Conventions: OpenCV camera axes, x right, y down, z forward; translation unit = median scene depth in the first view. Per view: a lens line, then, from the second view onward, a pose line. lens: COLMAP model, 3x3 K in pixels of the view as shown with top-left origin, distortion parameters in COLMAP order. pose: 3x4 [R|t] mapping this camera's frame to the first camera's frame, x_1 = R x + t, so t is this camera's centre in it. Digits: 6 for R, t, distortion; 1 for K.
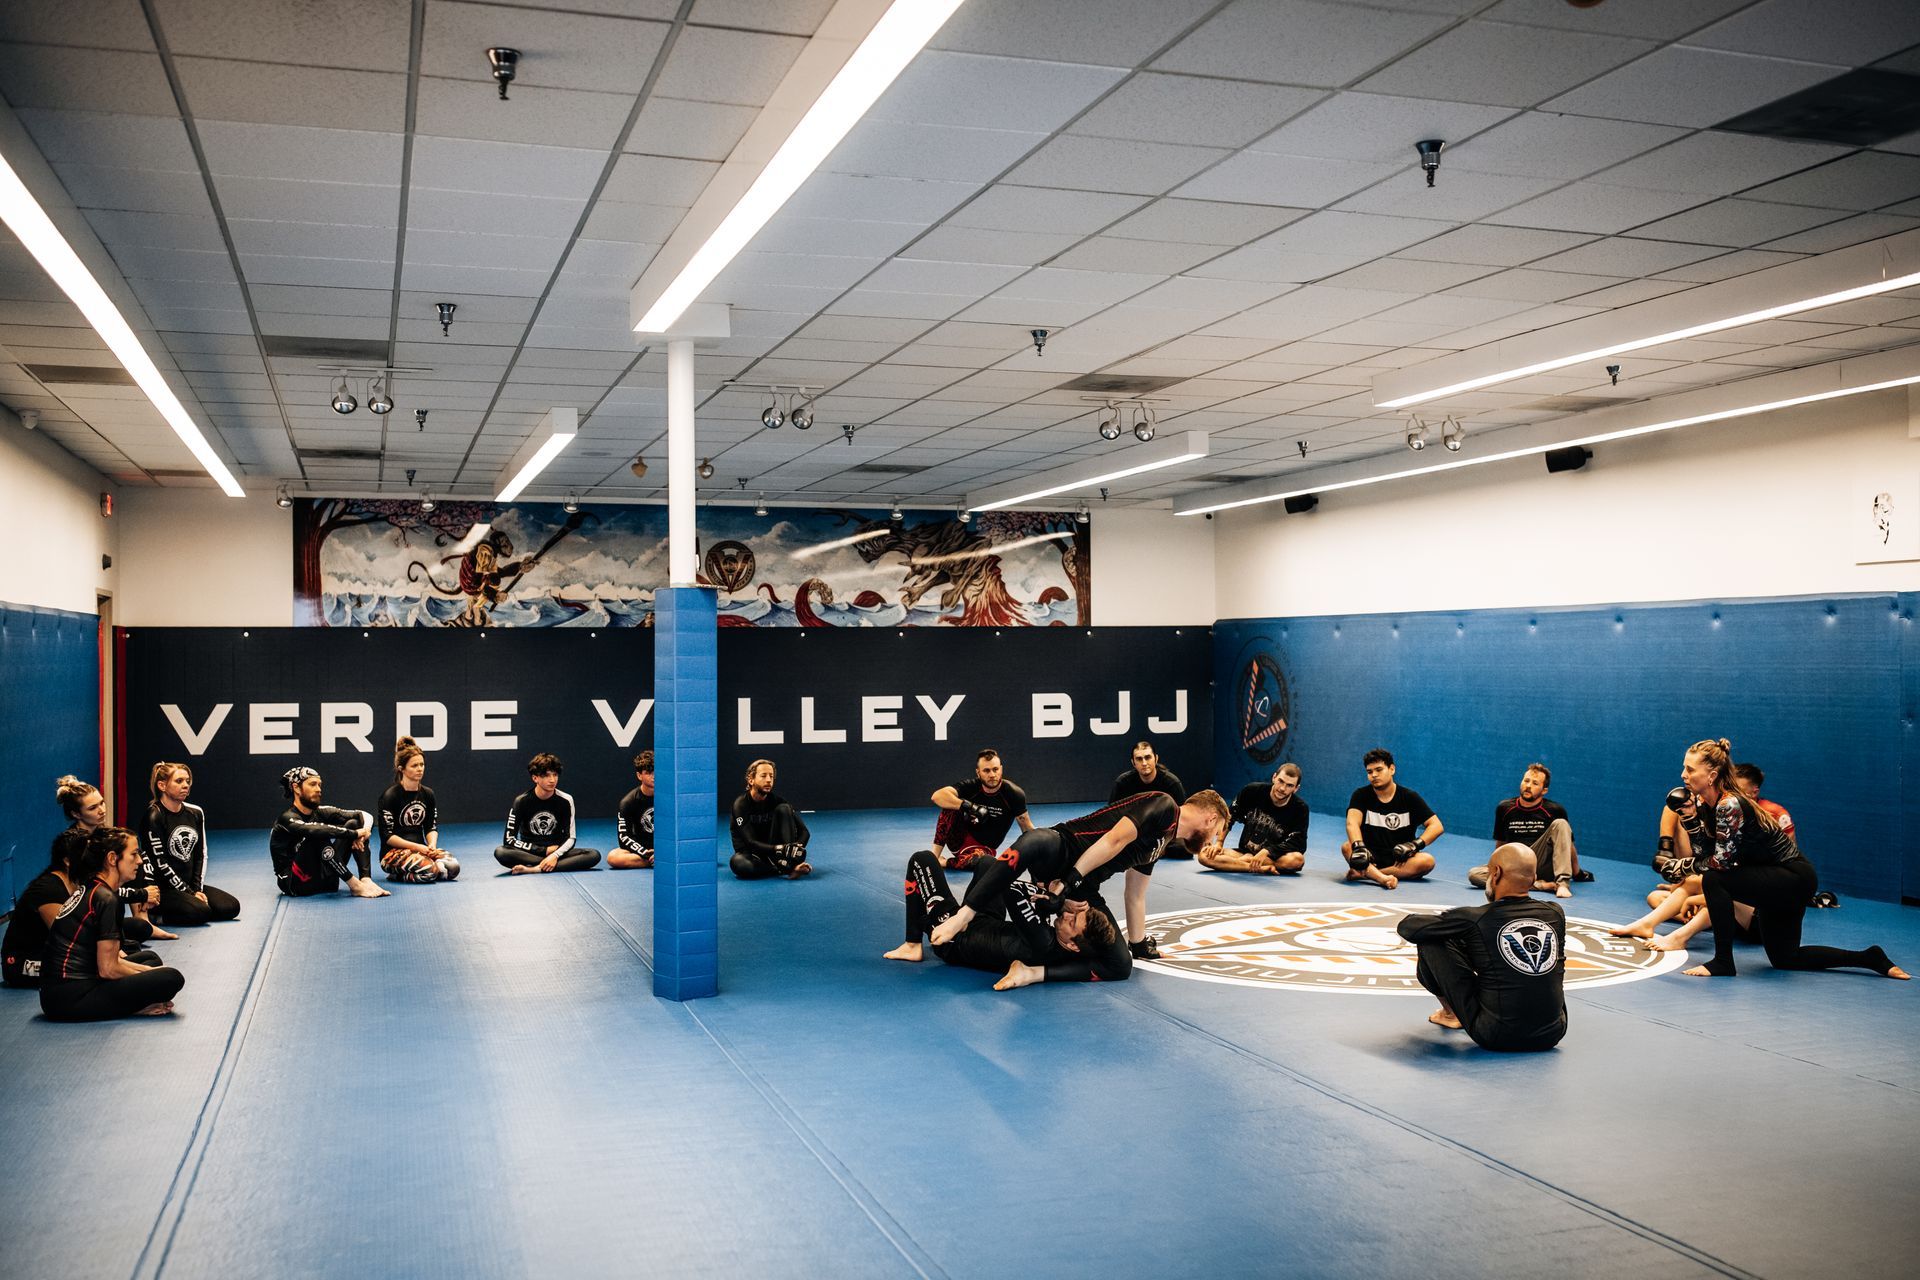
lens RADIAL K [[1813.7, 0, 976.4], [0, 1813.7, 644.6], [0, 0, 1]] dist [-0.014331, 0.000000]
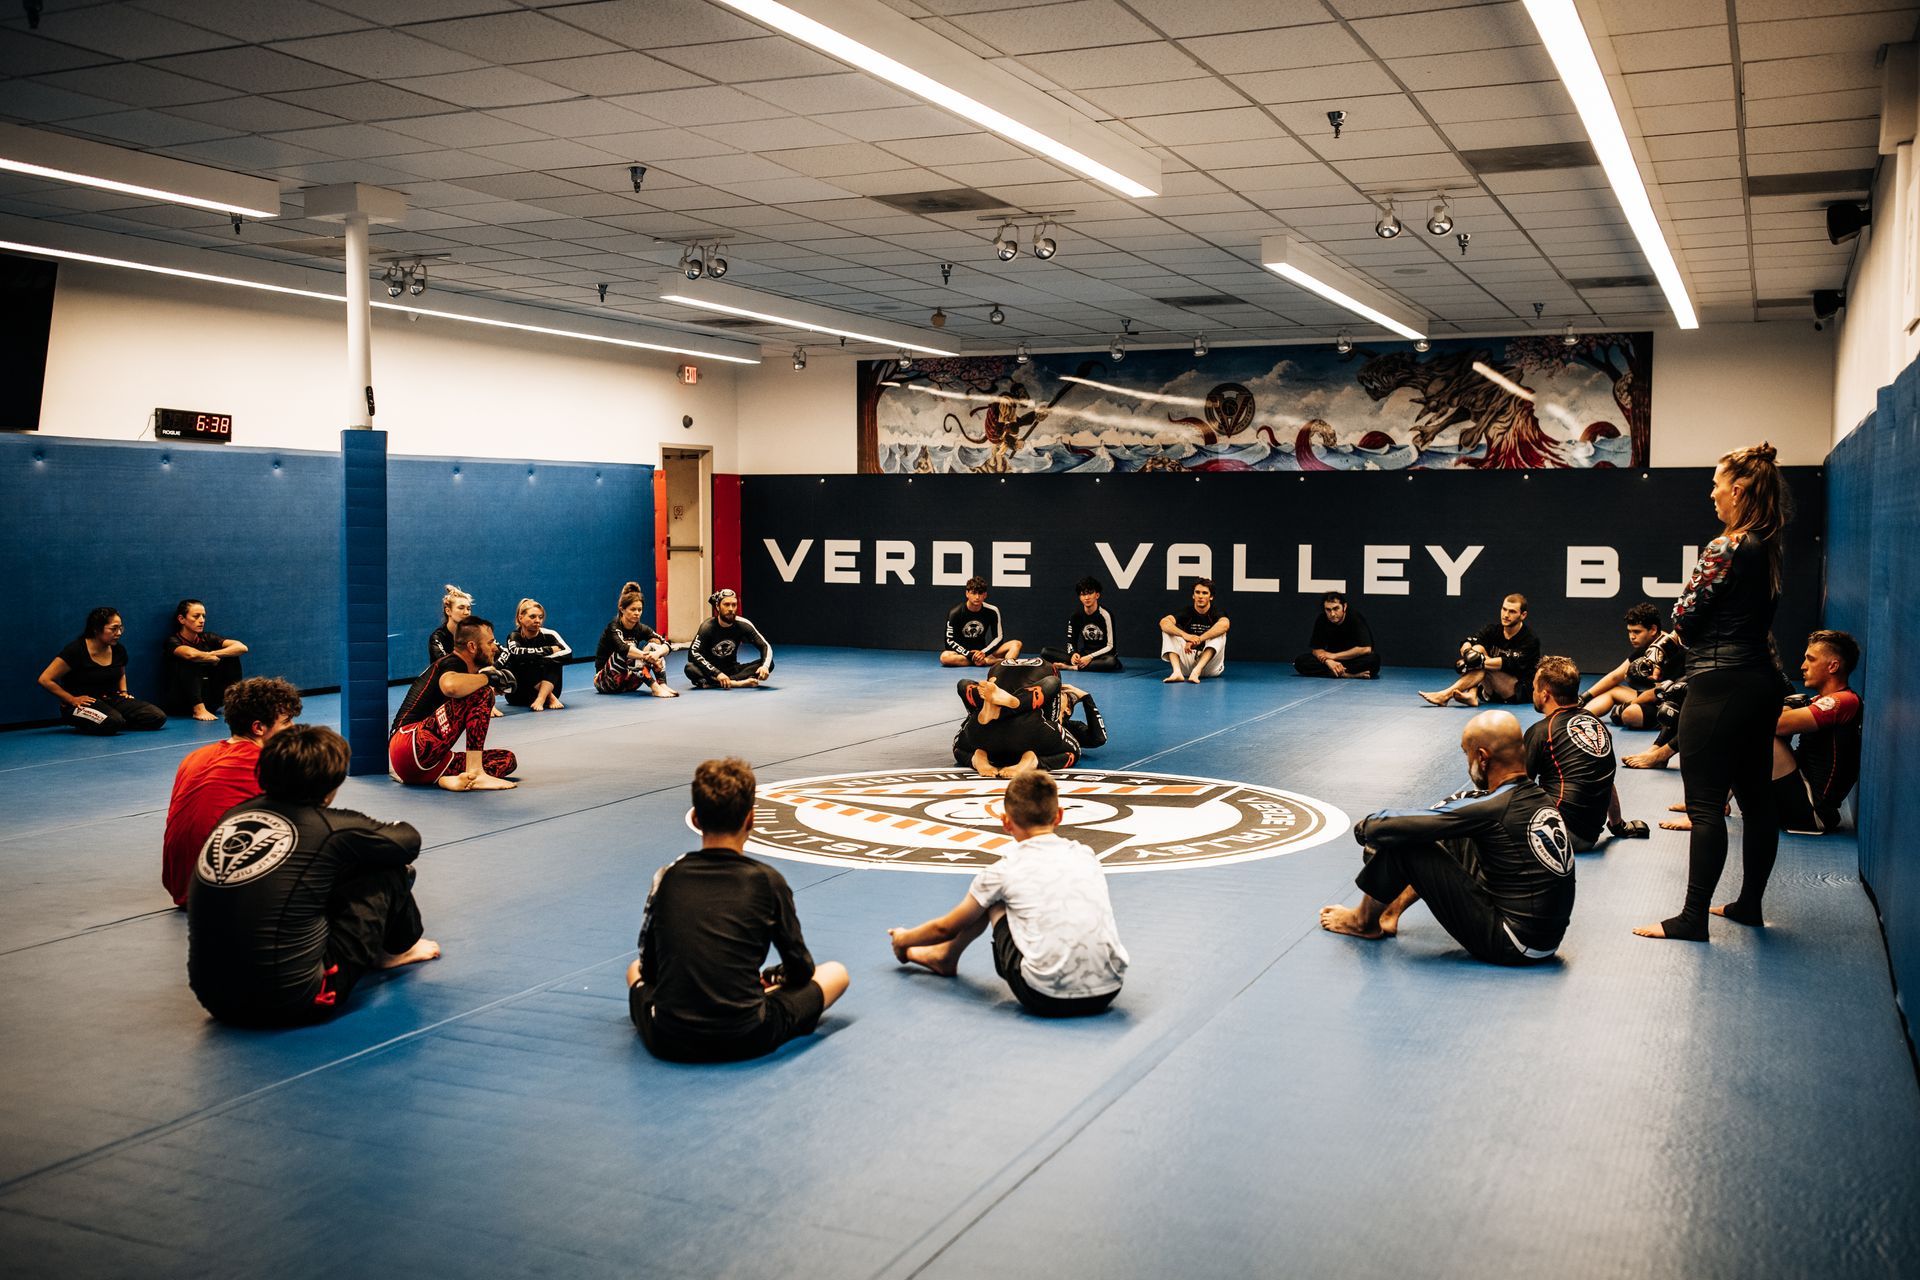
lens RADIAL K [[1811.5, 0, 963.4], [0, 1811.5, 643.8], [0, 0, 1]] dist [-0.011374, 0.000000]
pose [[0.737954, 0.056926, -0.672445, 0.430353], [-0.000811, 0.996510, 0.083470, 0.001571], [0.674850, -0.061051, 0.735425, 0.177919]]
